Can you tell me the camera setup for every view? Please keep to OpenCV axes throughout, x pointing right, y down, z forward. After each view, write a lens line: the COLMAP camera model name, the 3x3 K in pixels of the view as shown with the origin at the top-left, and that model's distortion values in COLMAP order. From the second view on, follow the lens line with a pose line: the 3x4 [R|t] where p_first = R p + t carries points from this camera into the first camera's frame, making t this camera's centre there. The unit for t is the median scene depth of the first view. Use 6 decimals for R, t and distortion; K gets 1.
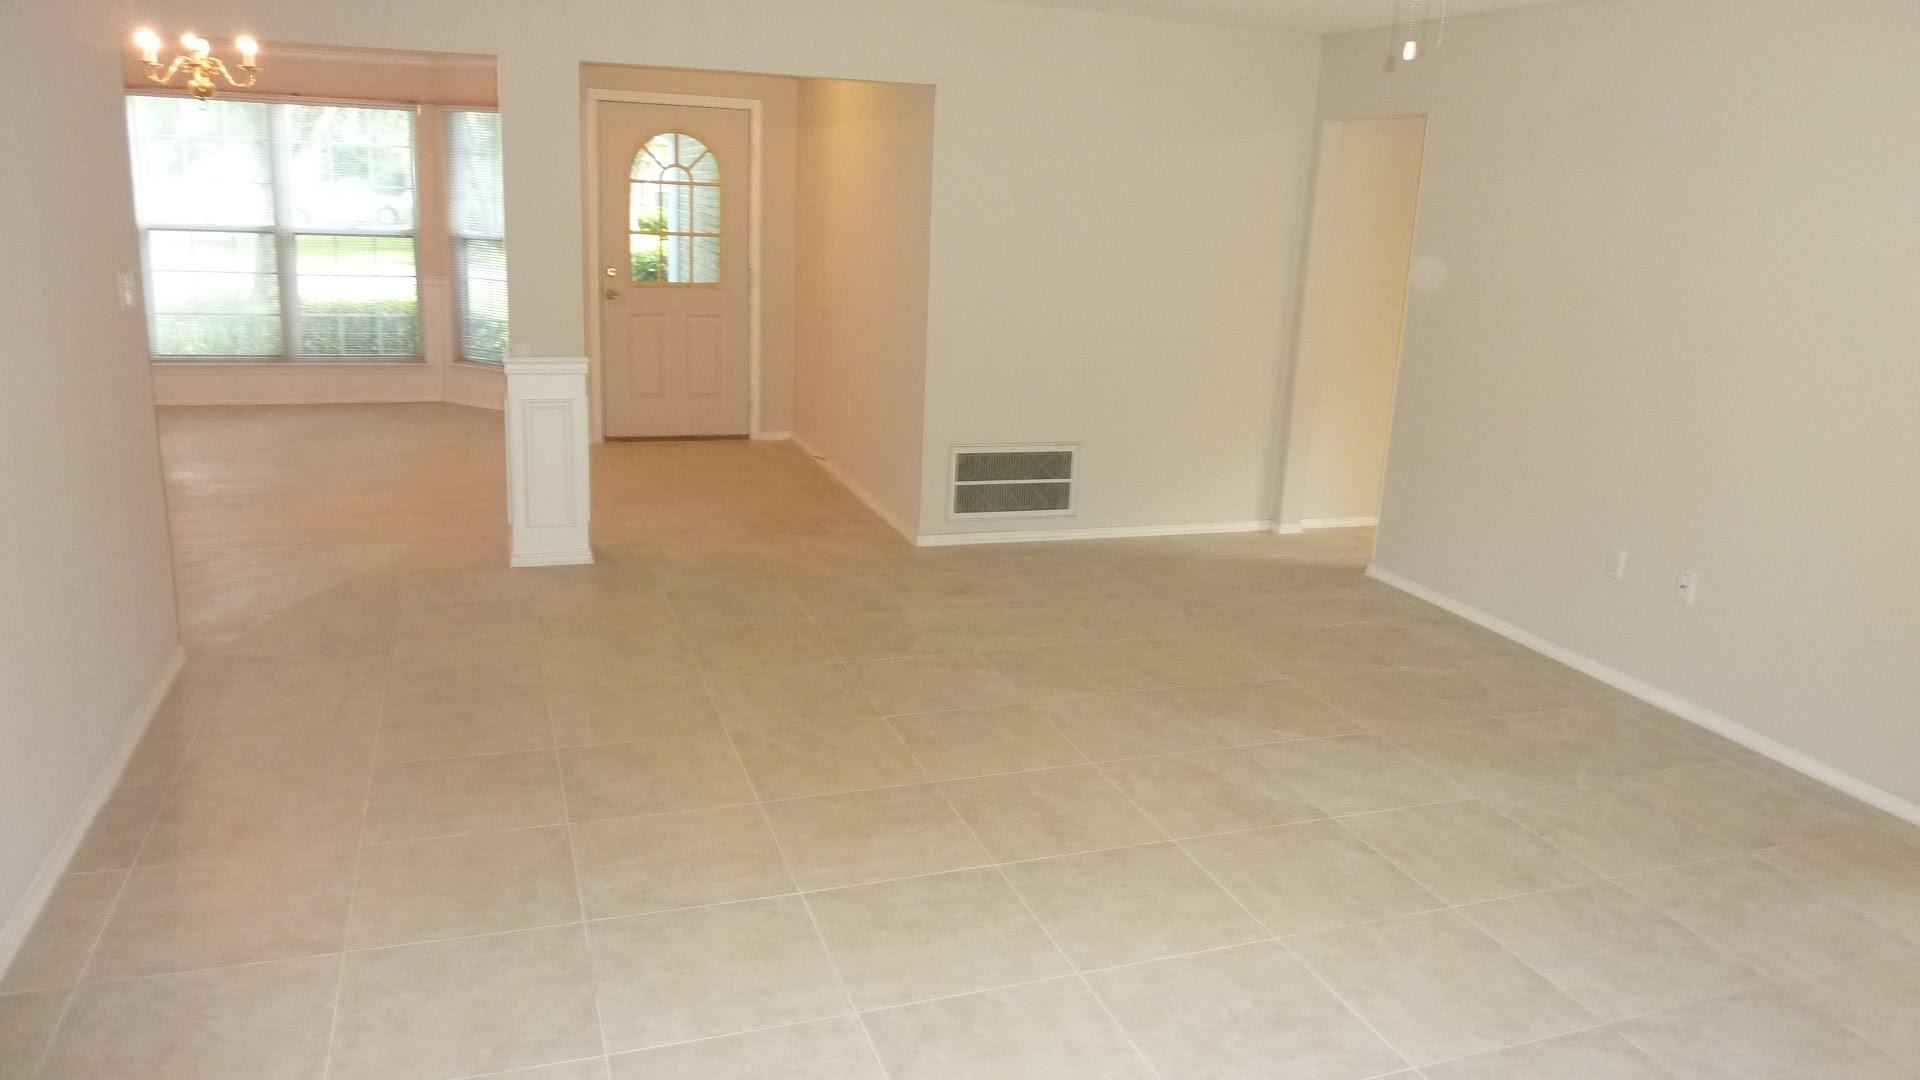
lens RADIAL K [[1334.9, 0, 960.5], [0, 1334.9, 523.7], [0, 0, 1]] dist [-0.037271, -0.004585]
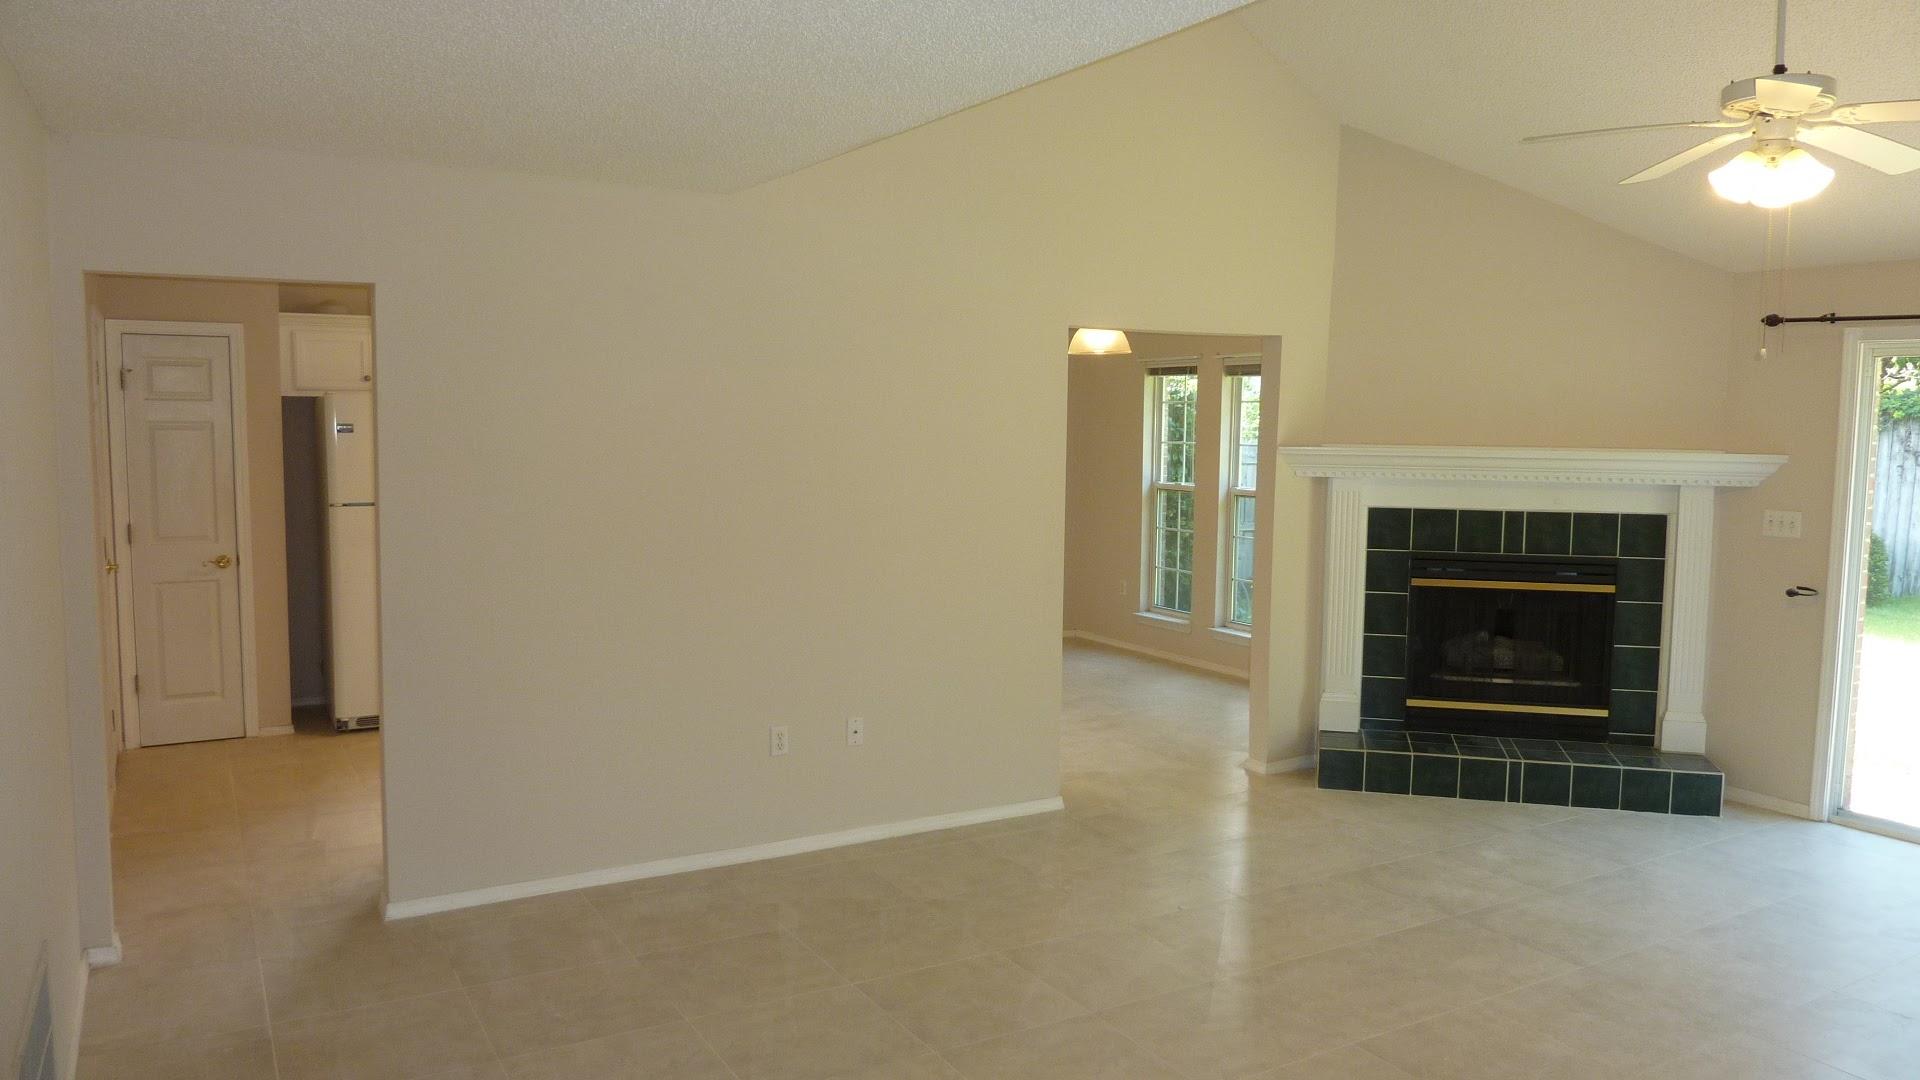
lens RADIAL K [[1334.9, 0, 954.8], [0, 1334.9, 540.1], [0, 0, 1]] dist [-0.037271, -0.004585]
pose [[-0.169459, -0.138479, 0.975760, -0.575266], [0.225221, 0.958438, 0.175134, -0.299921], [-0.959458, 0.249440, -0.131227, 1.054748]]
